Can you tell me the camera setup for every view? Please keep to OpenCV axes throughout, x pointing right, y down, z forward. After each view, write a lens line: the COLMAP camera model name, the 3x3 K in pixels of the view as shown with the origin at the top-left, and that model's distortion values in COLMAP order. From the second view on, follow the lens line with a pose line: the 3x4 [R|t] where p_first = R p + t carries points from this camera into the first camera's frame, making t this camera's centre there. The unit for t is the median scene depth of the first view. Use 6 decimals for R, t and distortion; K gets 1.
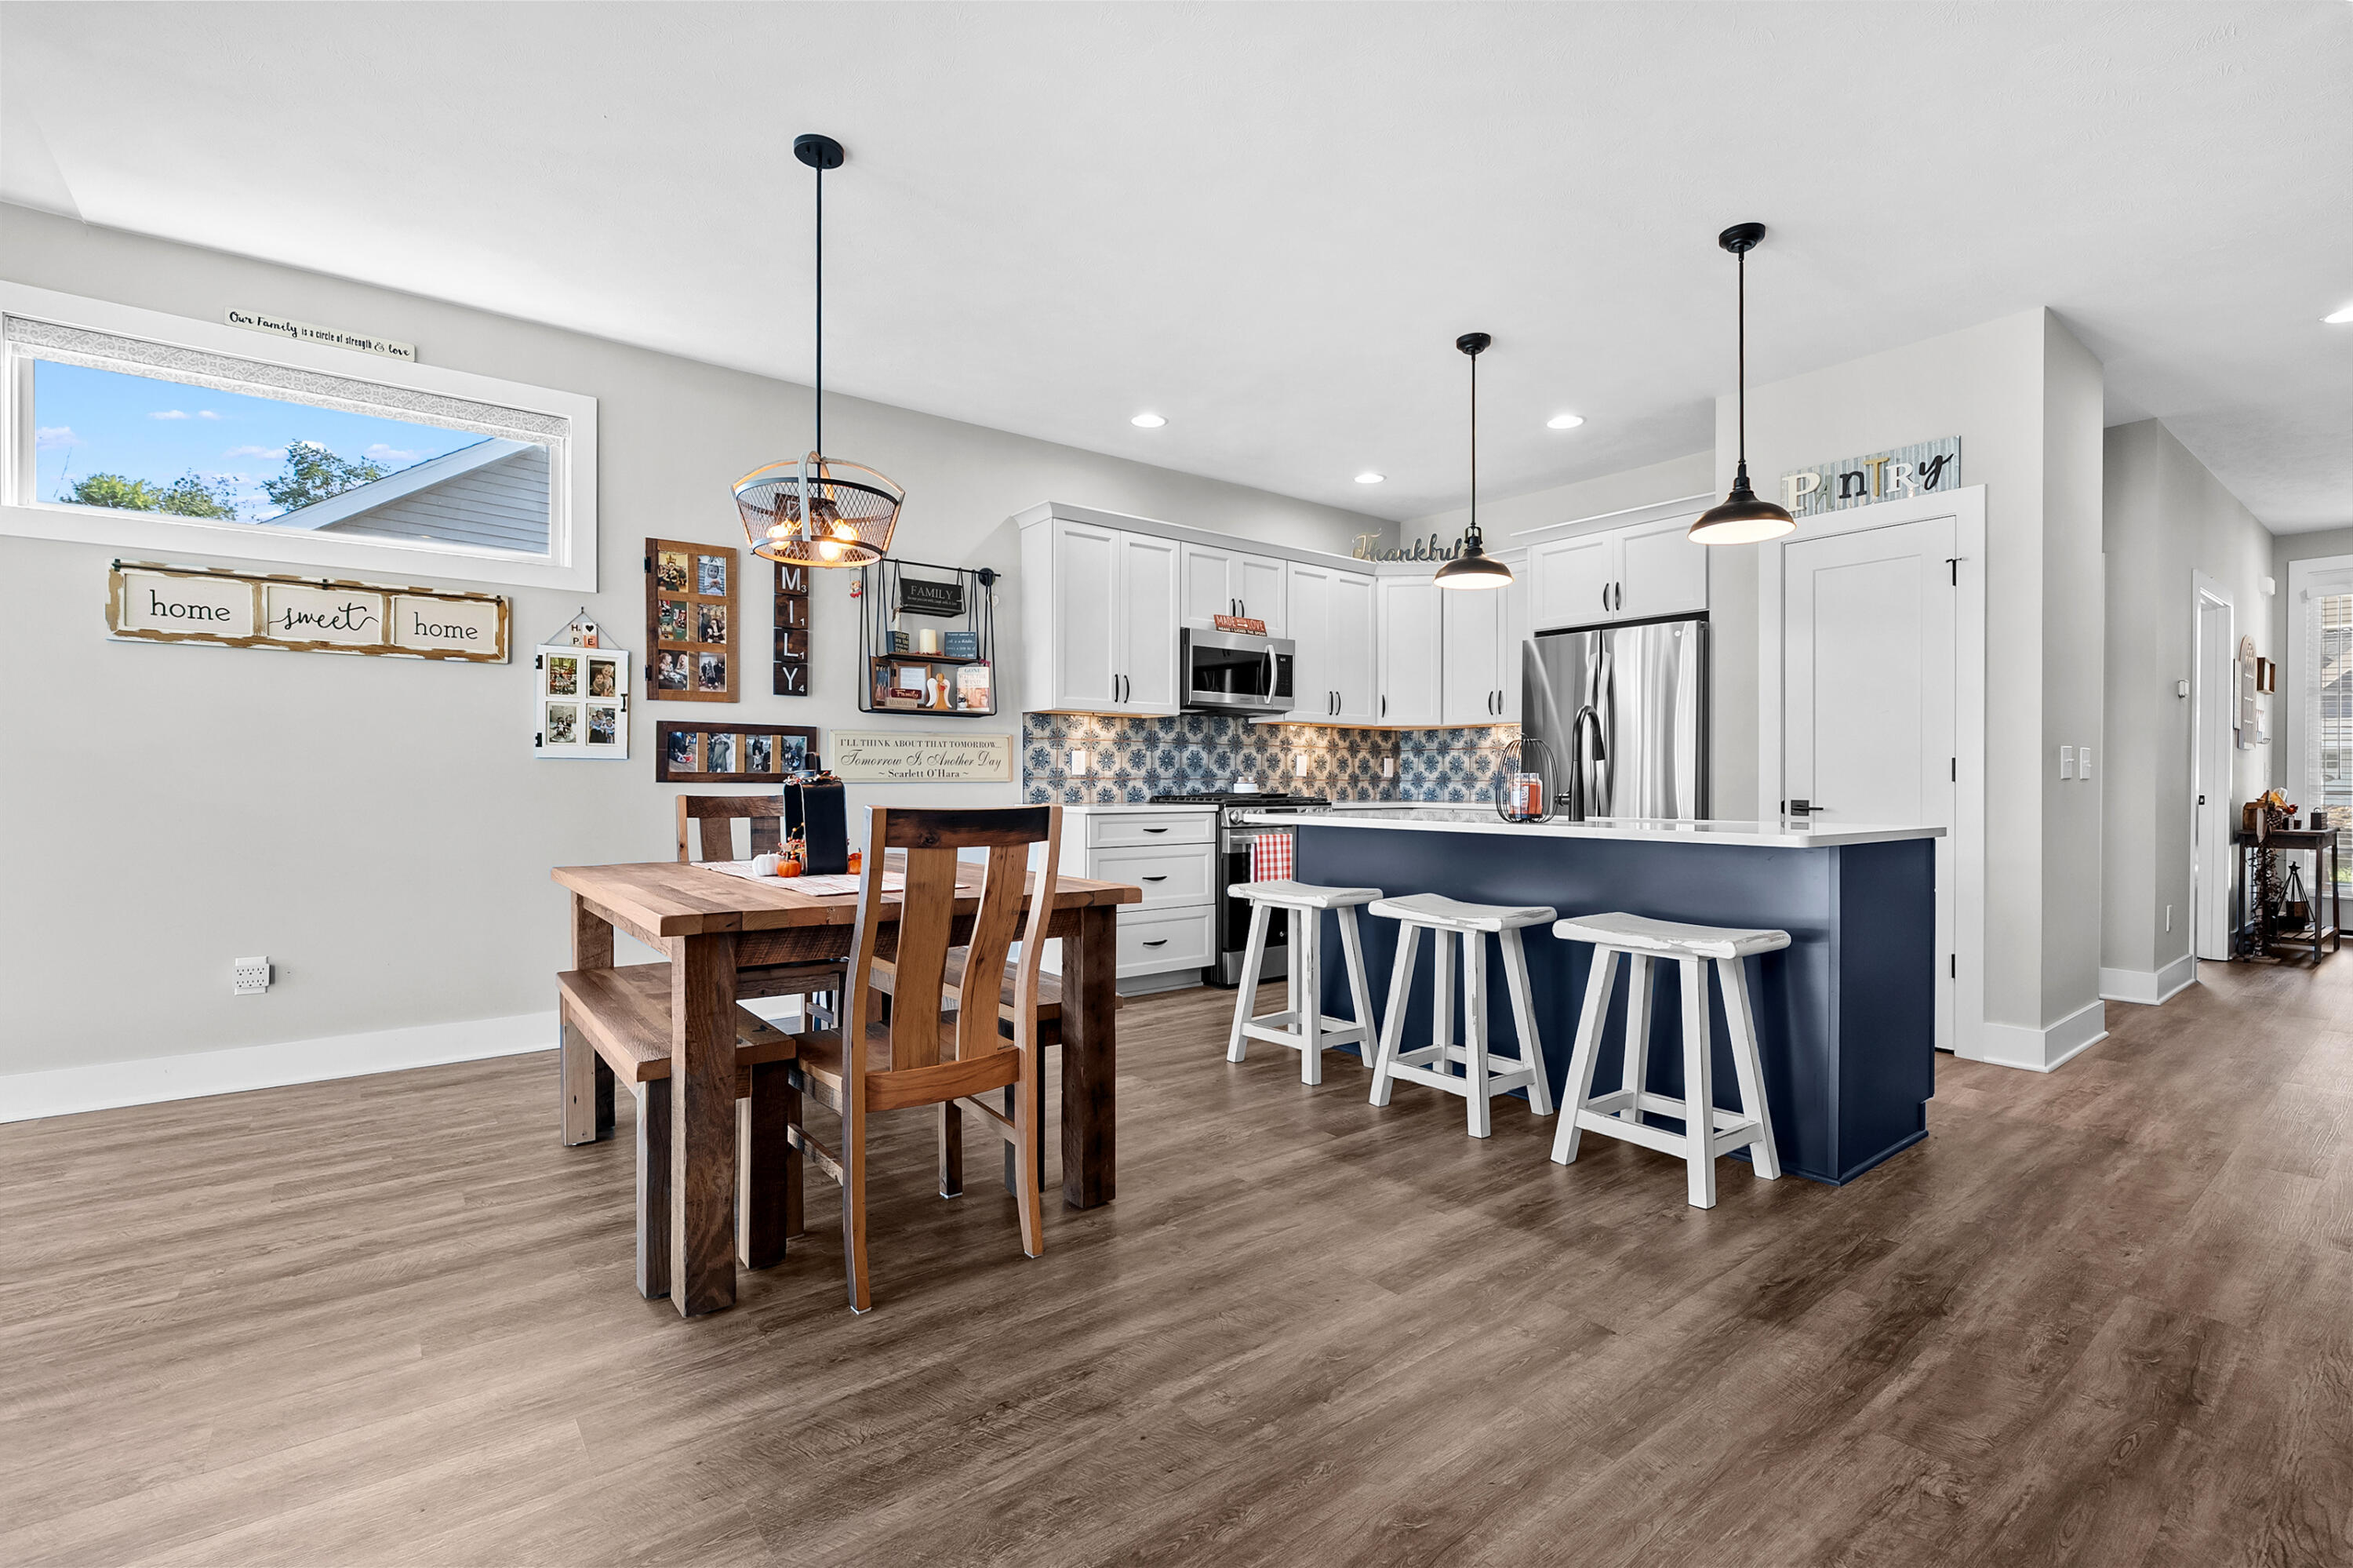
lens RADIAL K [[1069.2, 0, 1182.4], [0, 1069.2, 786.4], [0, 0, 1]] dist [-0.005043, 0.002514]
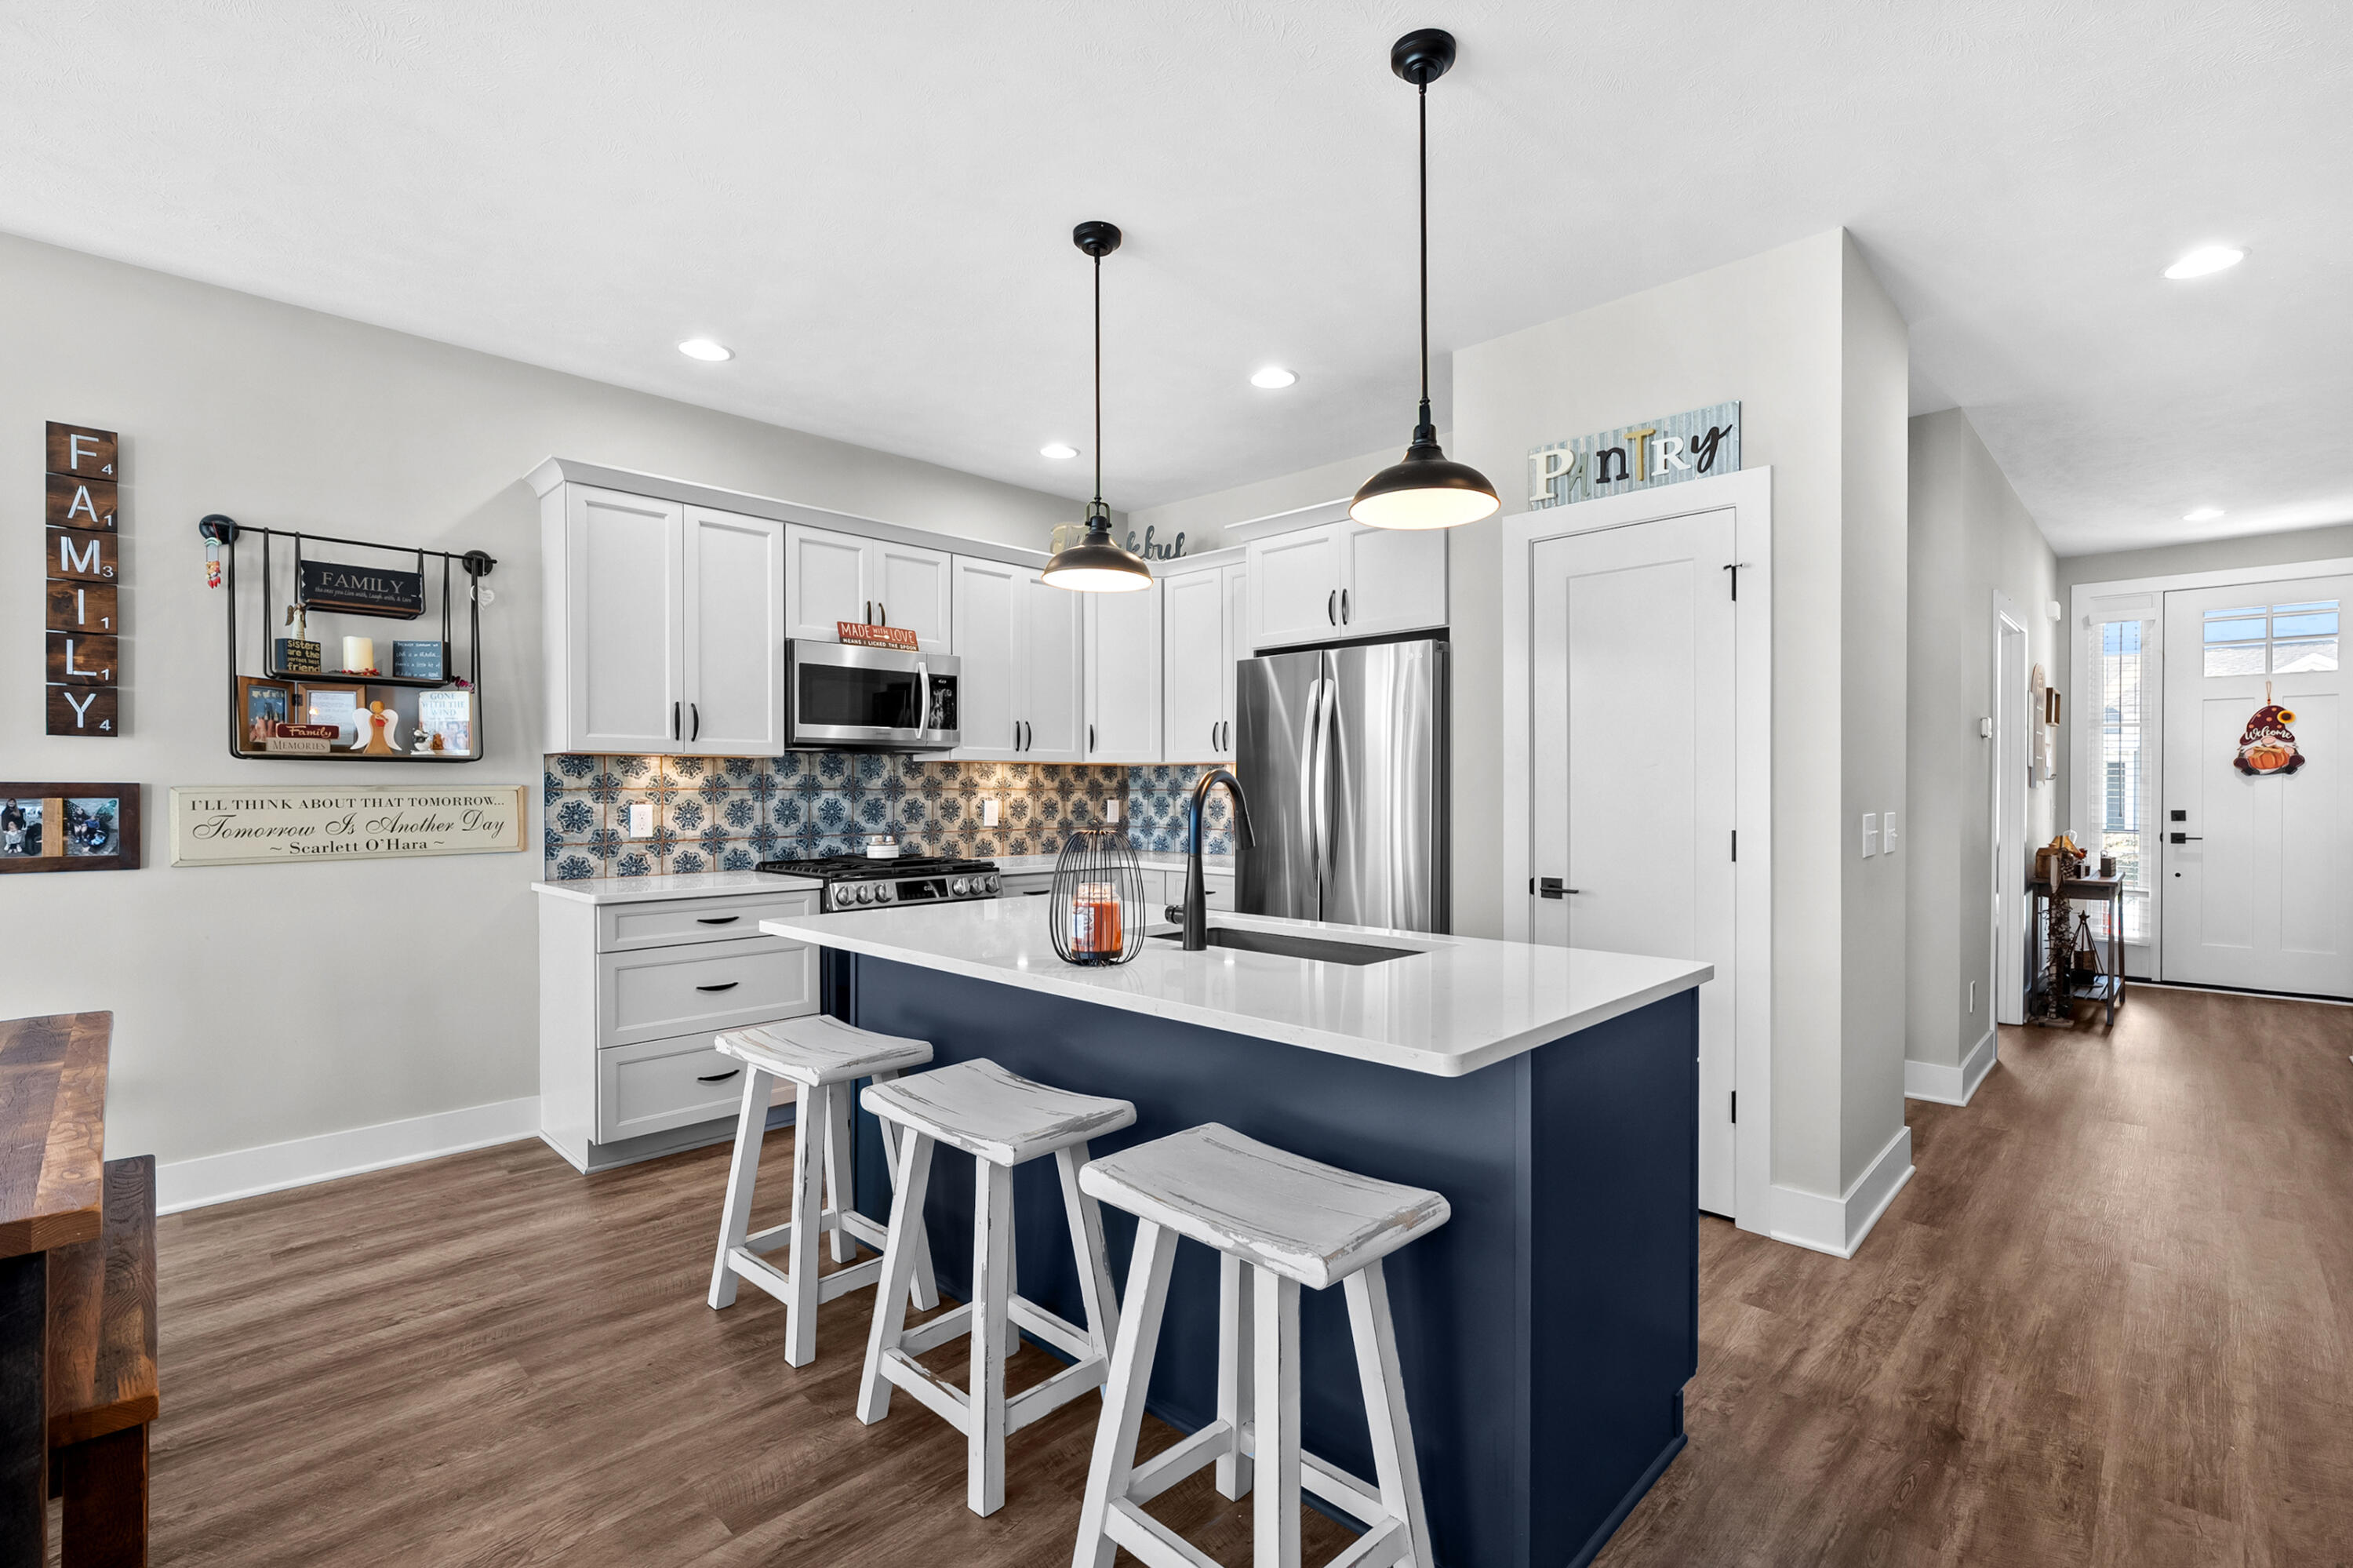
lens RADIAL K [[1069.2, 0, 1180.5], [0, 1069.2, 800.1], [0, 0, 1]] dist [-0.005043, 0.002514]
pose [[0.991309, -0.004638, 0.131474, 0.174980], [0.003920, 0.999976, 0.005720, -0.039347], [-0.131497, -0.005154, 0.991303, 0.224731]]
